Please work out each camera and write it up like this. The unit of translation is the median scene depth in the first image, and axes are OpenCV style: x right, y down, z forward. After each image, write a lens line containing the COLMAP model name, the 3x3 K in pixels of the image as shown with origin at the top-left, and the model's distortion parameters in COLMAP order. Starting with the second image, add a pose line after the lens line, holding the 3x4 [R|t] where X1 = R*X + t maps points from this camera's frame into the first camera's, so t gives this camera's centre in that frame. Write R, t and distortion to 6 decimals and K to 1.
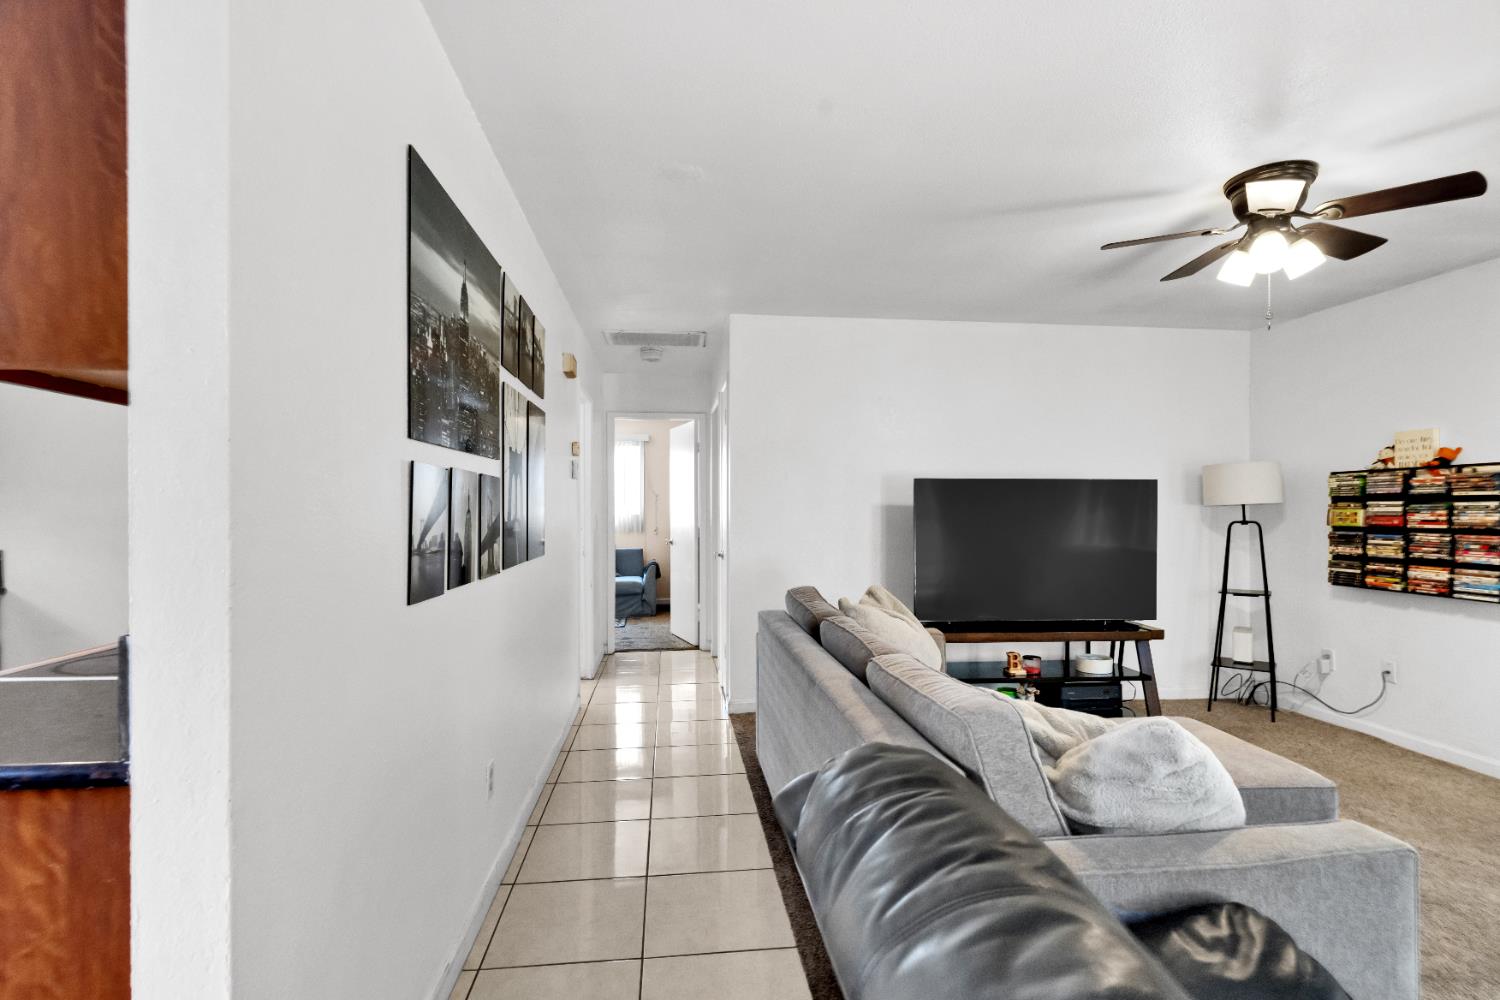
lens RADIAL K [[717.0, 0, 749.7], [0, 717.0, 504.1], [0, 0, 1]] dist [0.001667, 0.001127]
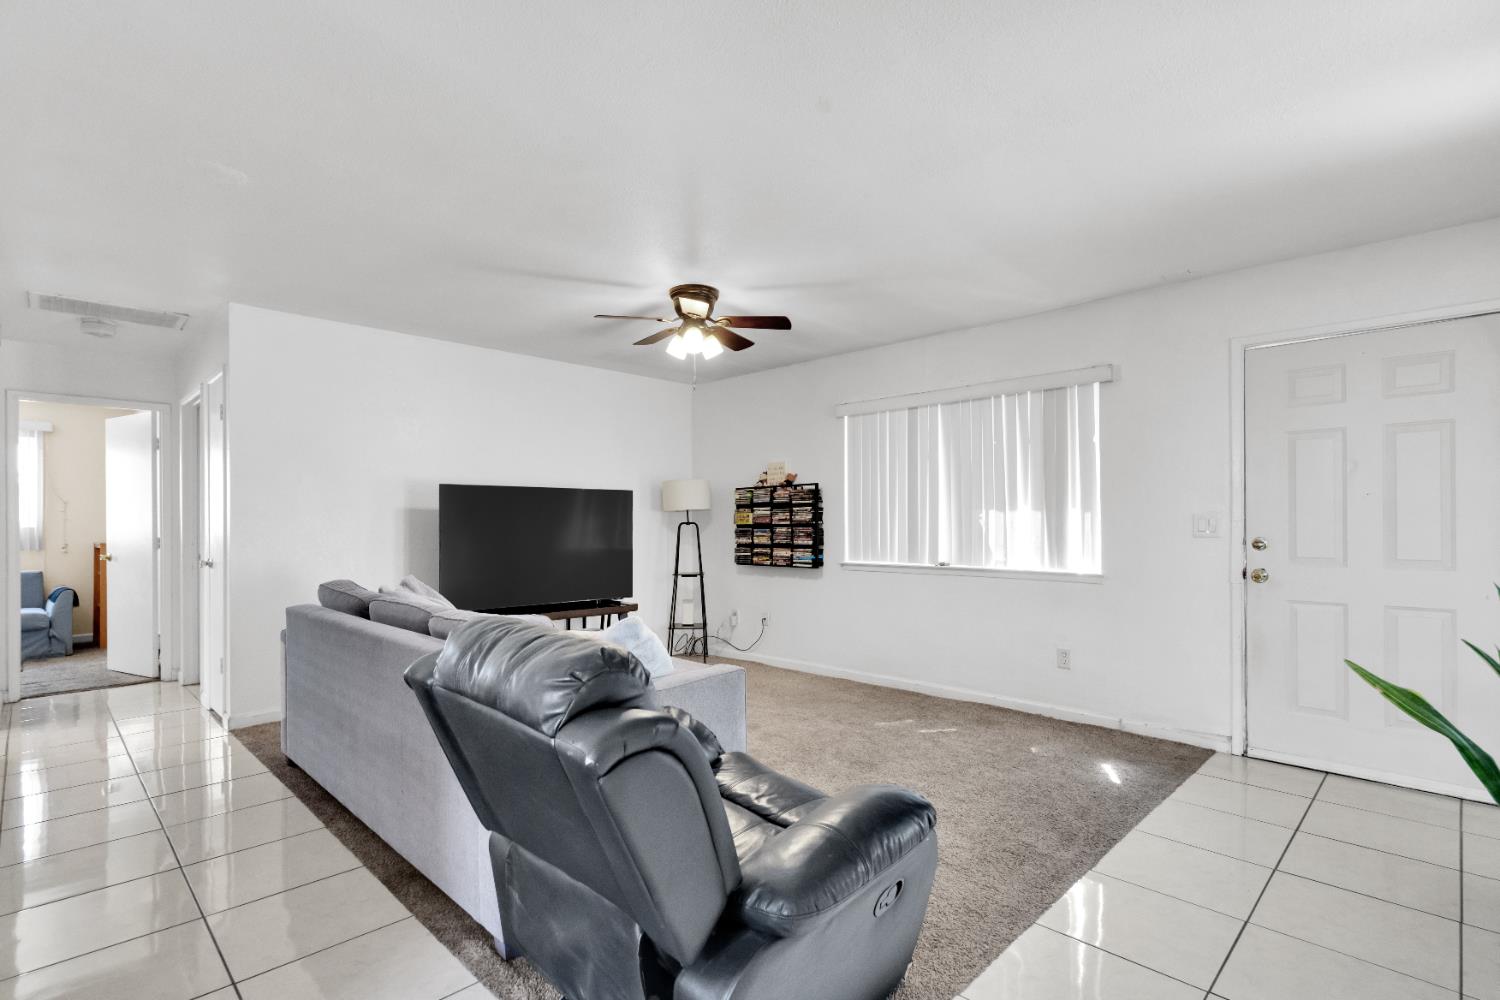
lens RADIAL K [[717.0, 0, 749.5], [0, 717.0, 529.8], [0, 0, 1]] dist [0.001667, 0.001127]
pose [[0.781423, -0.008677, 0.623942, -0.094004], [0.002012, 0.999933, 0.011386, 0.025105], [-0.623999, -0.007642, 0.781388, -0.178001]]
